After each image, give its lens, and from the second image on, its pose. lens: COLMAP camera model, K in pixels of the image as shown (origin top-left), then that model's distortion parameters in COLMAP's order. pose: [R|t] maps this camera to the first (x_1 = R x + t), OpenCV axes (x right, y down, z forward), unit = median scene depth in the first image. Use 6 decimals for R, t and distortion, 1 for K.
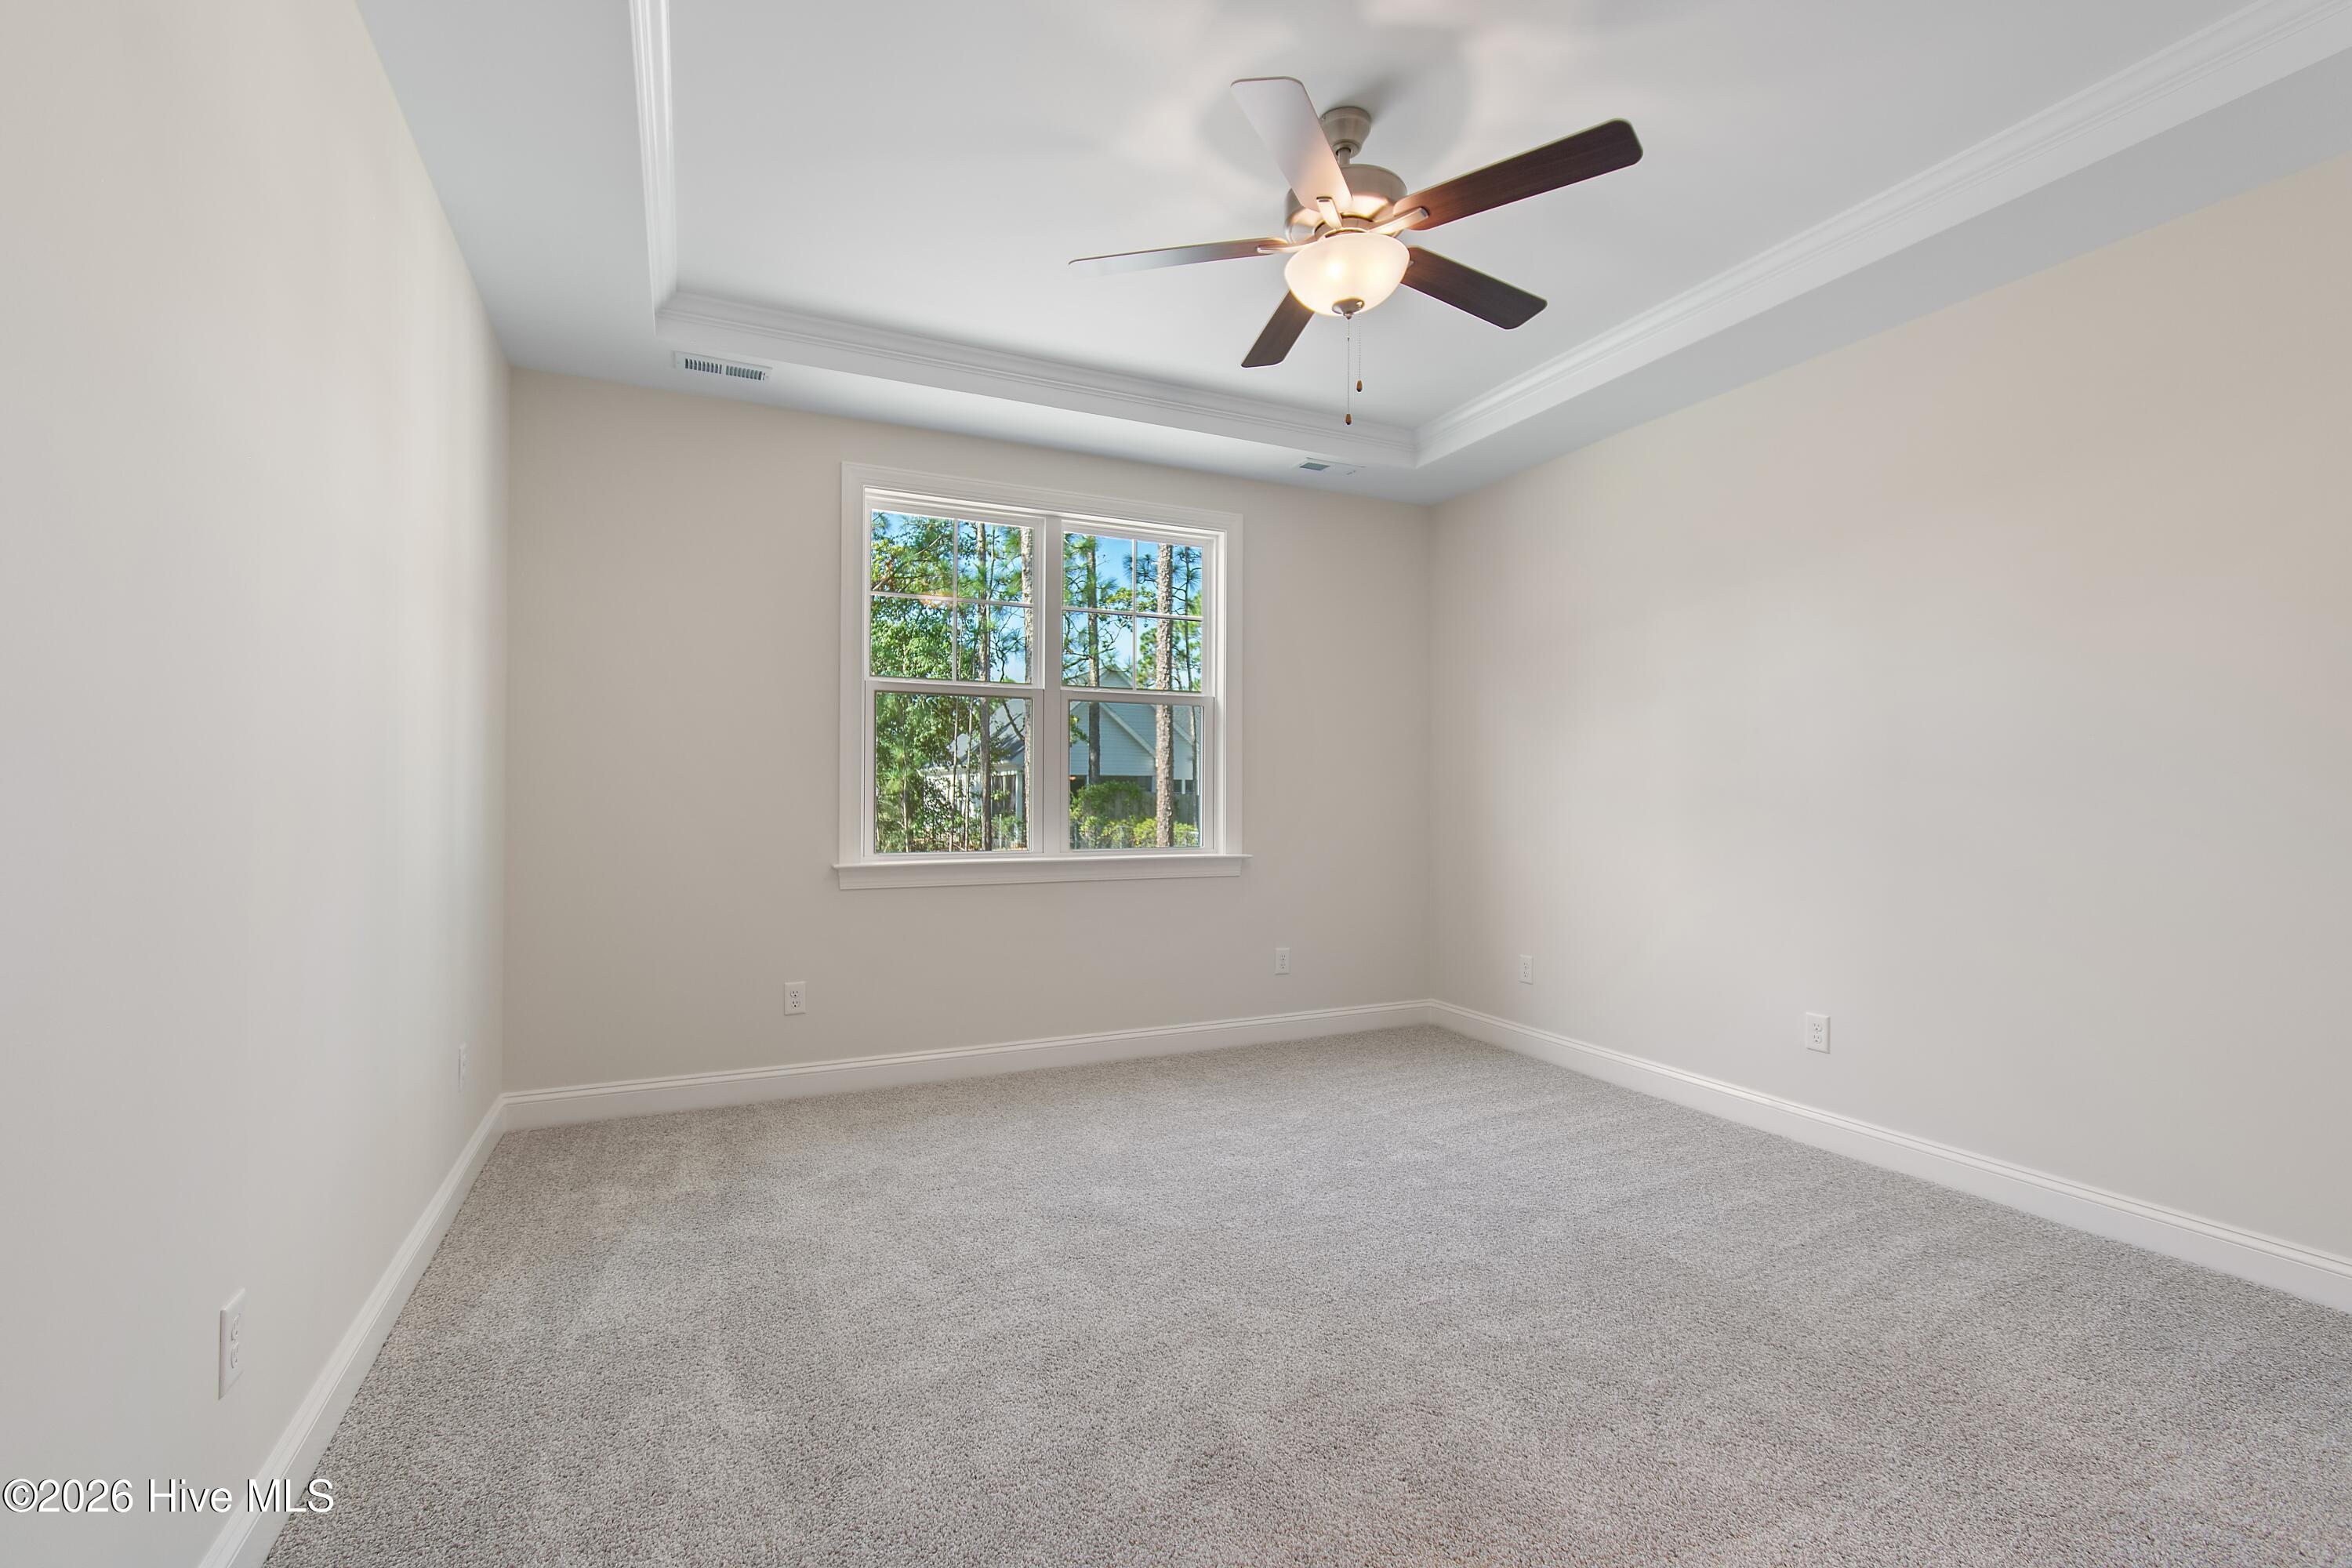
lens RADIAL K [[1041.1, 0, 1181.1], [0, 1041.1, 783.8], [0, 0, 1]] dist [0.004410, -0.001219]
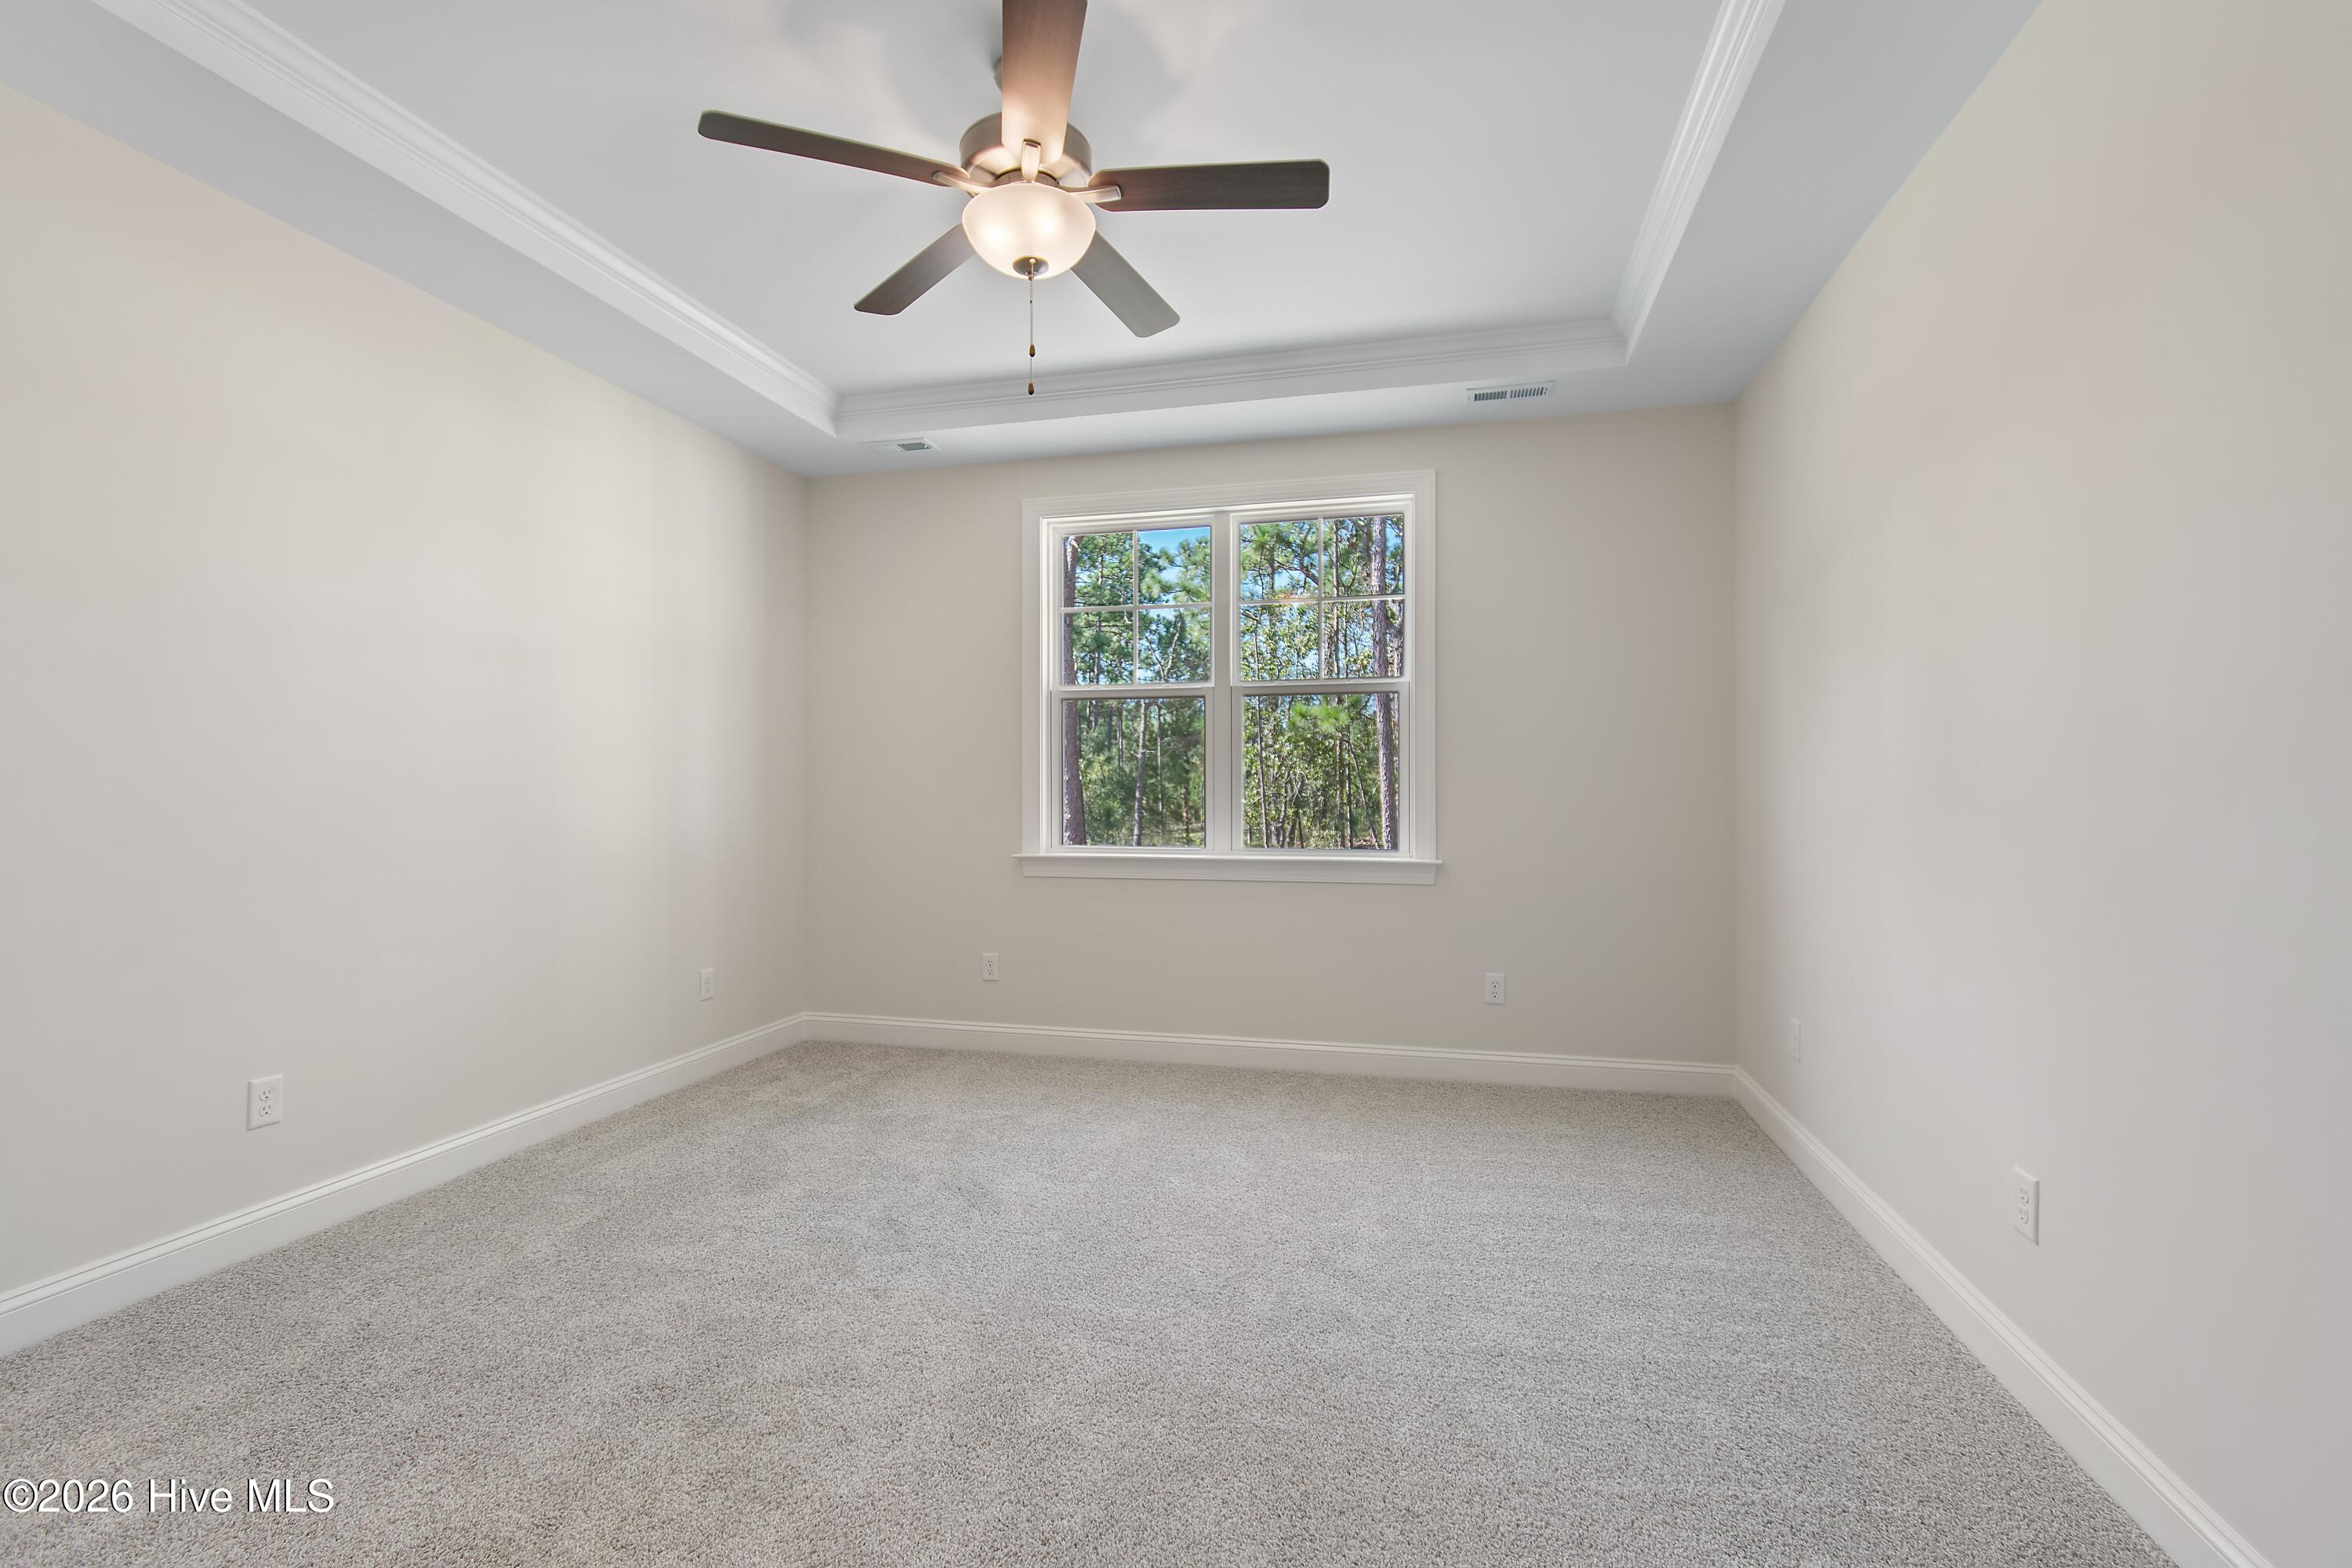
lens RADIAL K [[1041.1, 0, 1173.2], [0, 1041.1, 793.4], [0, 0, 1]] dist [0.004410, -0.001219]
pose [[0.771870, -0.002394, -0.635775, 0.550900], [0.011220, 0.999888, 0.009857, 0.000990], [0.635681, -0.014741, 0.771811, 0.234996]]
